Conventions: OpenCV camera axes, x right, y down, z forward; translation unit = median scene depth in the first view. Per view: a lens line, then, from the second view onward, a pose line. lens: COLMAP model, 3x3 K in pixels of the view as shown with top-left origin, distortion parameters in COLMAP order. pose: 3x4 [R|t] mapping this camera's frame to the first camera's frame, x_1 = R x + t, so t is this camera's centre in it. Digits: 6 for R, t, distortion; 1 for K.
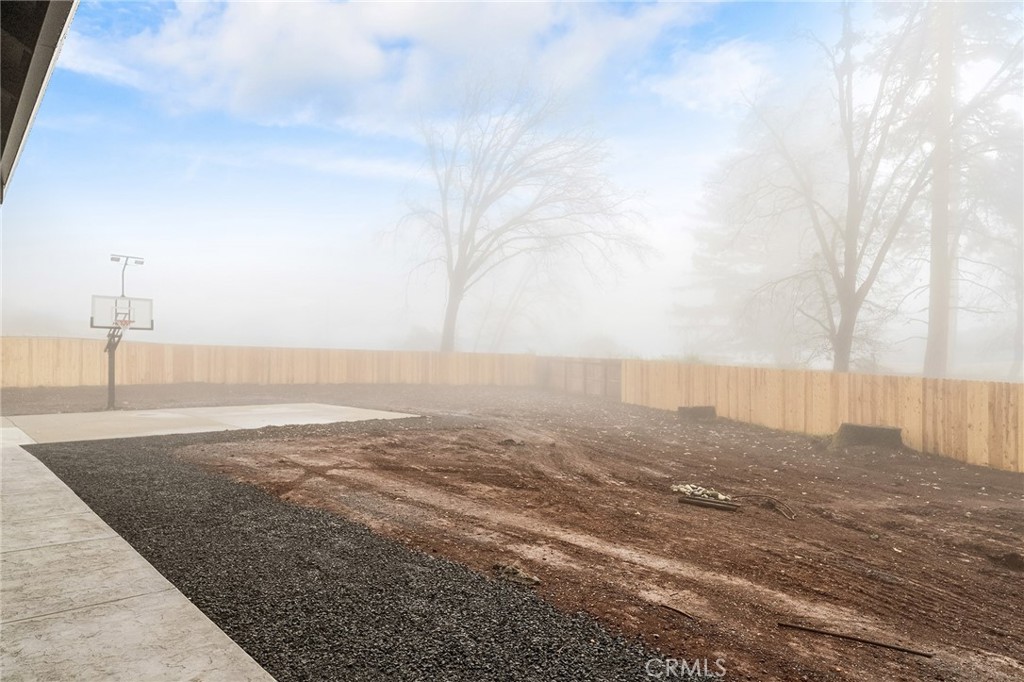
lens RADIAL K [[611.6, 0, 506.1], [0, 611.6, 355.3], [0, 0, 1]] dist [0.005864, 0.004882]
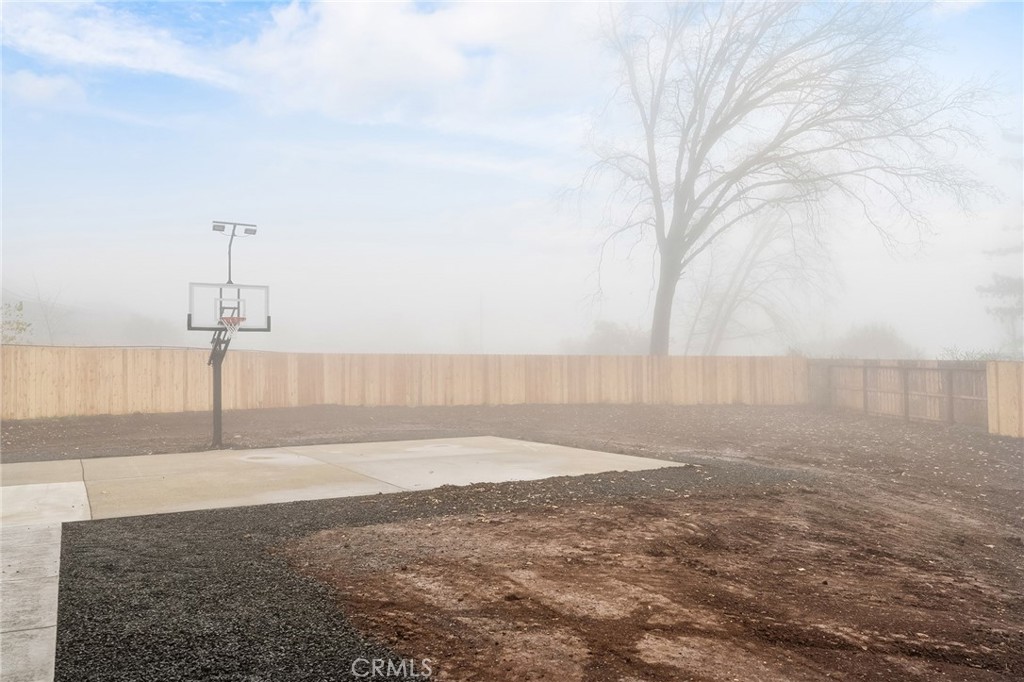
lens RADIAL K [[793.7, 0, 506.2], [0, 793.7, 329.8], [0, 0, 1]] dist [0.027347, 0.009583]
pose [[0.970185, -0.030192, -0.240476, -0.065419], [0.020394, 0.998861, -0.043131, 0.000417], [0.241505, 0.036941, 0.969696, 0.123777]]
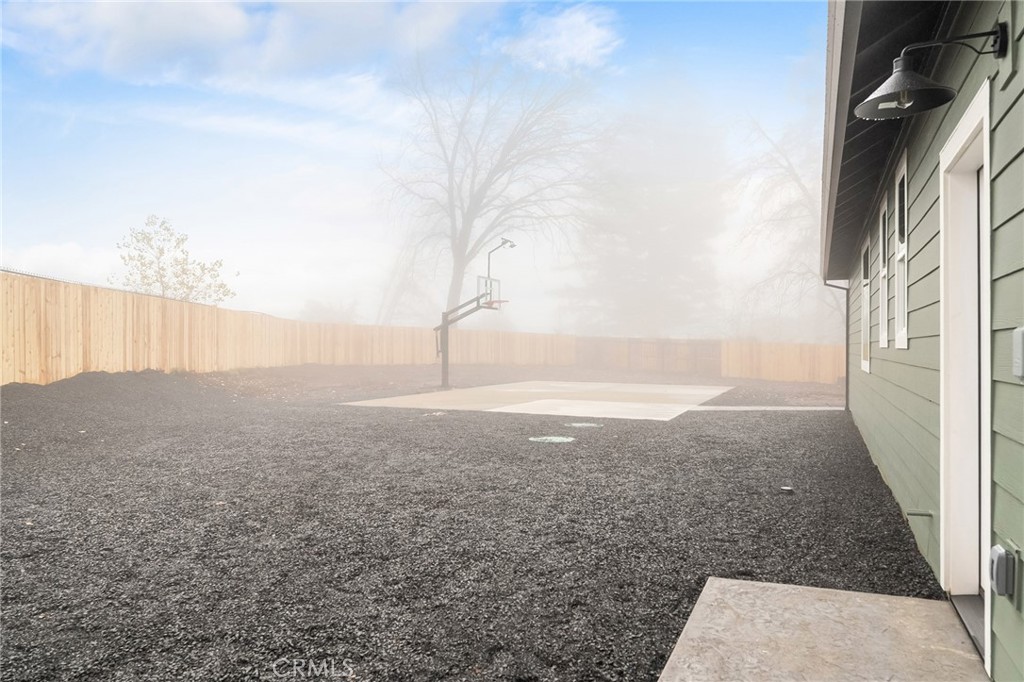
lens RADIAL K [[700.9, 0, 512.9], [0, 700.9, 348.2], [0, 0, 1]] dist [0.001850, 0.001666]
pose [[0.919141, 0.000357, 0.393929, -0.608747], [-0.008432, 0.999788, 0.018768, -0.000300], [-0.393839, -0.020572, 0.918949, -0.061099]]
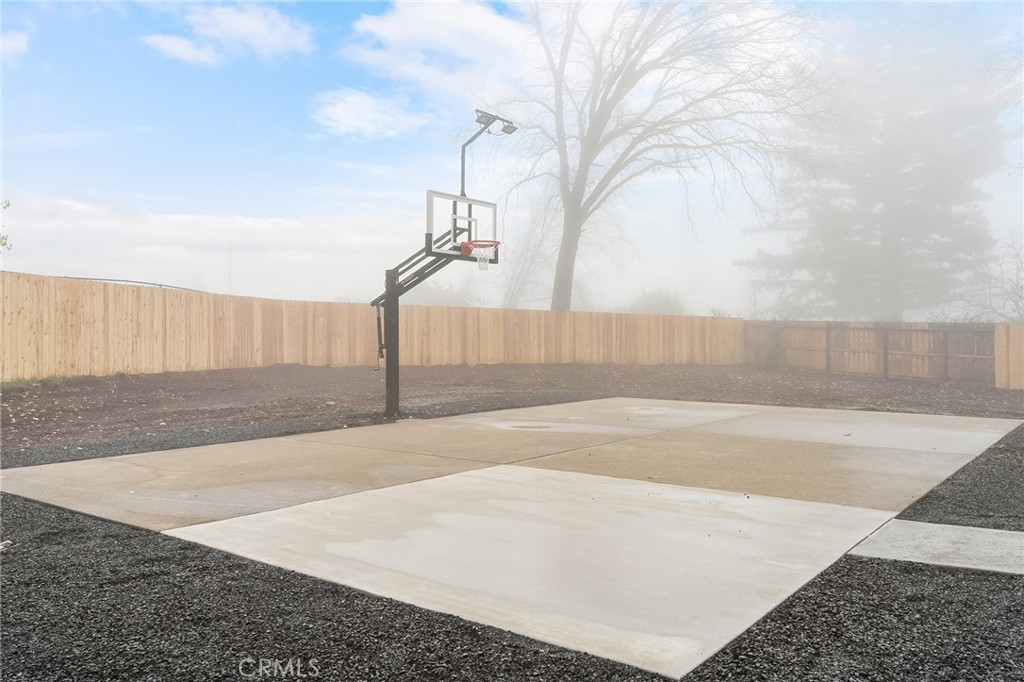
lens RADIAL K [[819.0, 0, 518.9], [0, 819.0, 339.7], [0, 0, 1]] dist [-0.007356, 0.006421]
pose [[0.987299, -0.004048, 0.158824, -0.393504], [0.000992, 0.999813, 0.019315, 0.005608], [-0.158872, -0.018912, 0.987118, 0.186965]]
